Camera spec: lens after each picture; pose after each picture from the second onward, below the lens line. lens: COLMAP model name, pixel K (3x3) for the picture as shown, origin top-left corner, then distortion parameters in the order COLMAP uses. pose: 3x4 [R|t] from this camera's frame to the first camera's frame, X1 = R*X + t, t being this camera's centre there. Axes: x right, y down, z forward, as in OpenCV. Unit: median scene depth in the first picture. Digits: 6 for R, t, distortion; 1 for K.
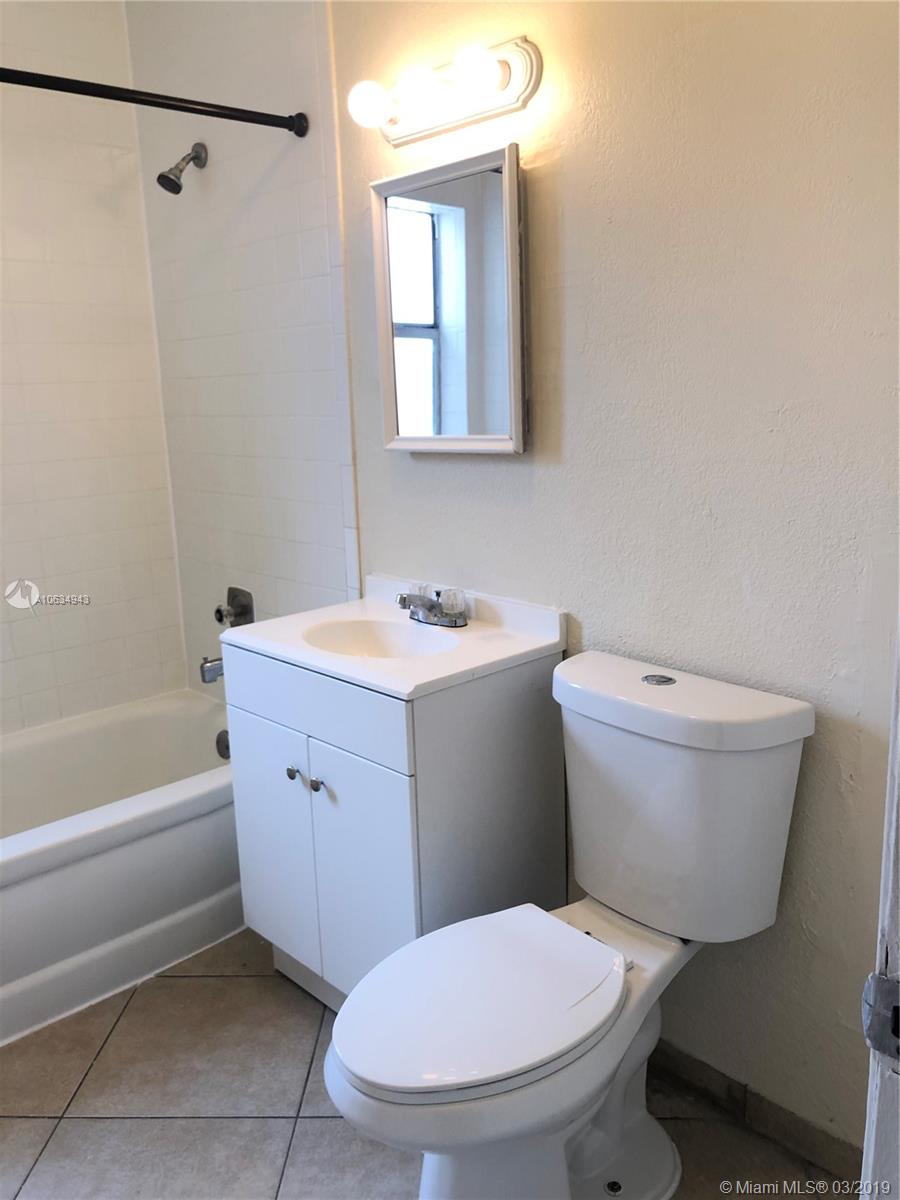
lens RADIAL K [[983.9, 0, 447.8], [0, 983.9, 602.9], [0, 0, 1]] dist [0.033774, -0.049692]
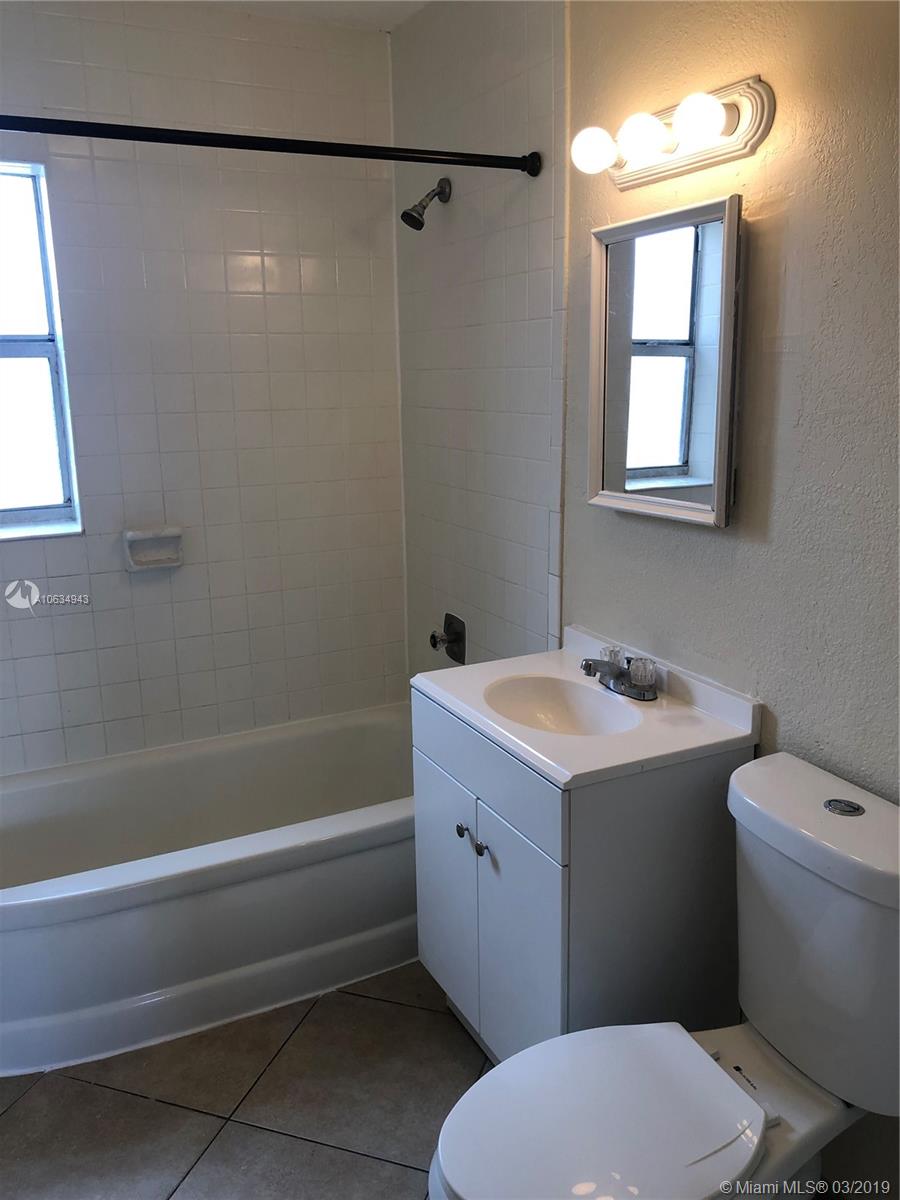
lens RADIAL K [[983.9, 0, 439.0], [0, 983.9, 595.2], [0, 0, 1]] dist [0.033774, -0.049692]
pose [[0.954672, 0.079342, -0.286892, 0.087329], [-0.073009, 0.996794, 0.032722, -0.095557], [0.288568, -0.010293, 0.957404, 0.036291]]
